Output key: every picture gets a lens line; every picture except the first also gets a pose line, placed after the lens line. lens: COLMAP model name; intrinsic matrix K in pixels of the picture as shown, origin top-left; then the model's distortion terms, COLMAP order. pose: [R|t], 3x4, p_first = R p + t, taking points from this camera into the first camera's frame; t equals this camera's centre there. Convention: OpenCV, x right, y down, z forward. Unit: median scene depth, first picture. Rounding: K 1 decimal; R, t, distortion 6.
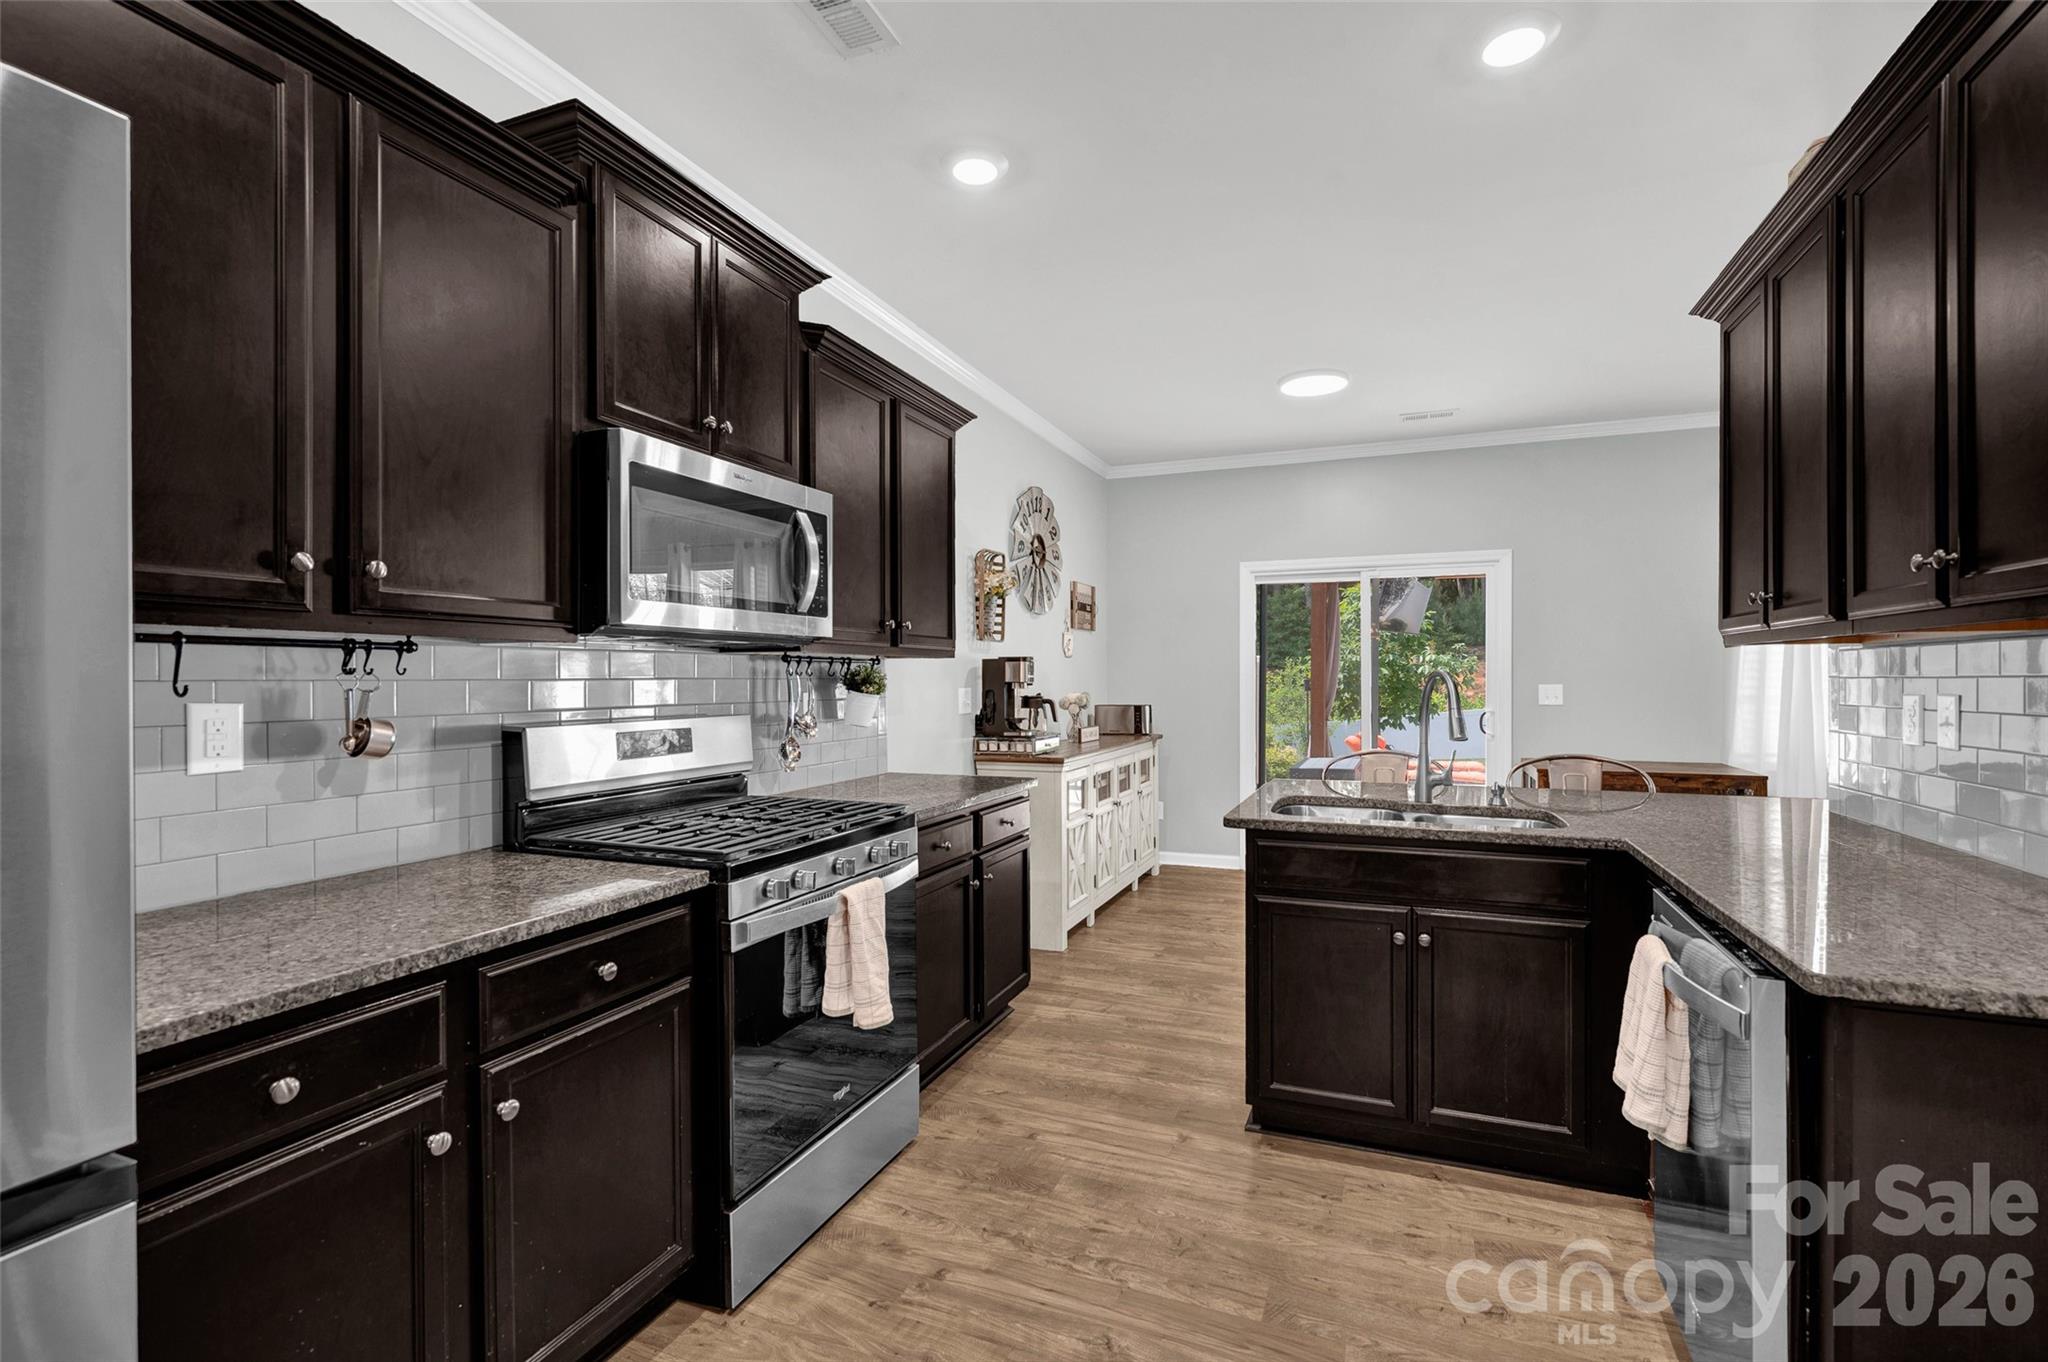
lens RADIAL K [[885.4, 0, 1029.4], [0, 885.4, 681.2], [0, 0, 1]] dist [-0.003745, -0.001094]
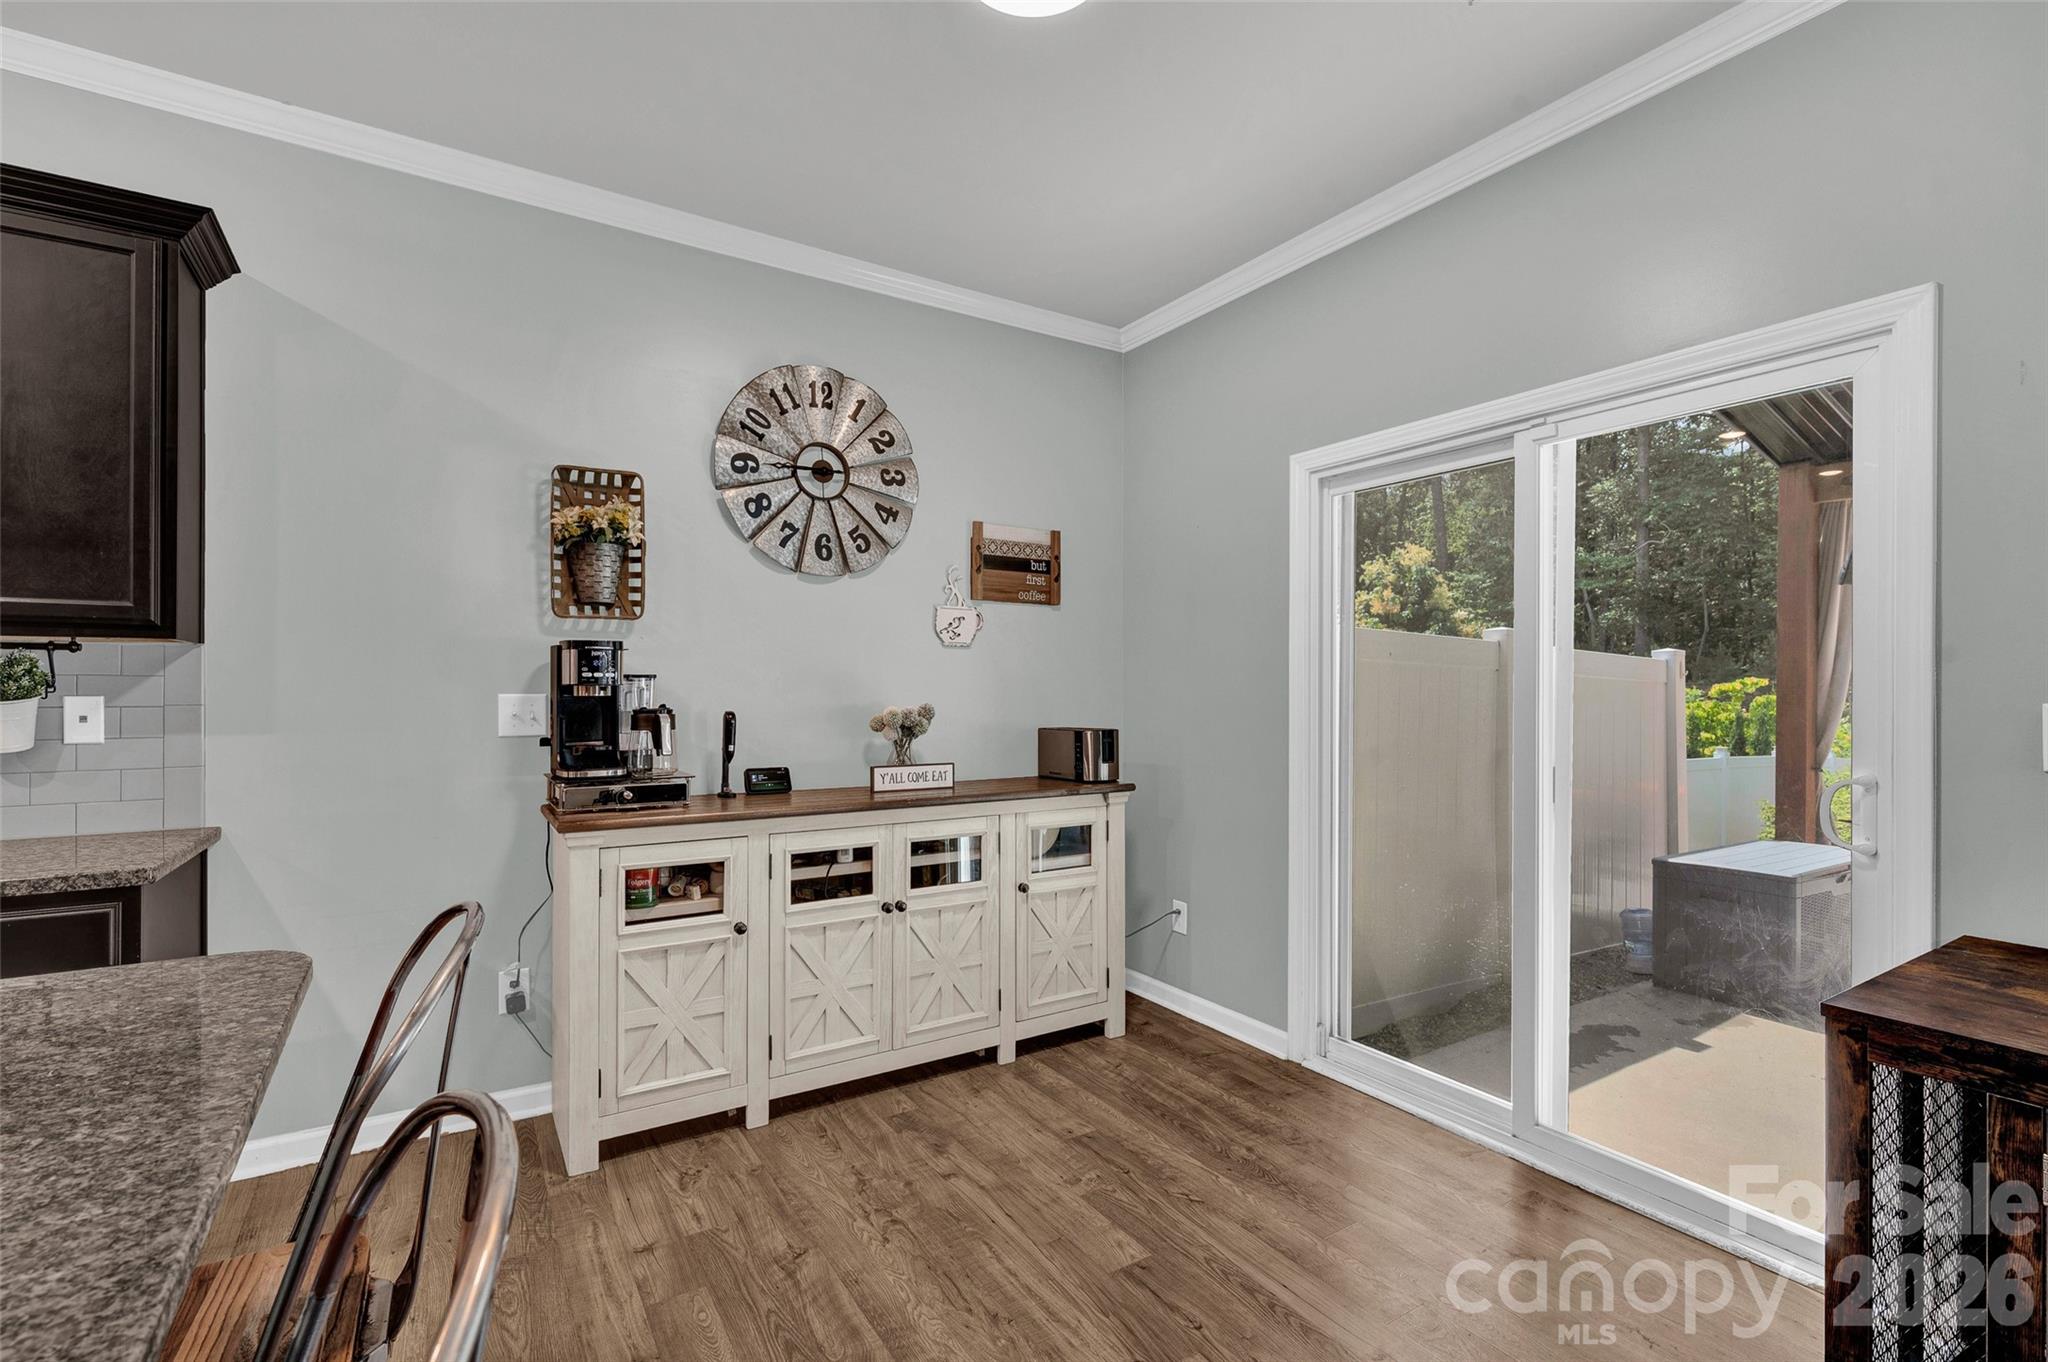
lens RADIAL K [[929.9, 0, 1024.3], [0, 929.9, 692.6], [0, 0, 1]] dist [-0.000896, -0.000095]
pose [[0.835150, -0.001701, -0.550019, 0.511549], [-0.001294, 0.999986, -0.005058, 0.007867], [0.550020, 0.004936, 0.835137, 0.590633]]
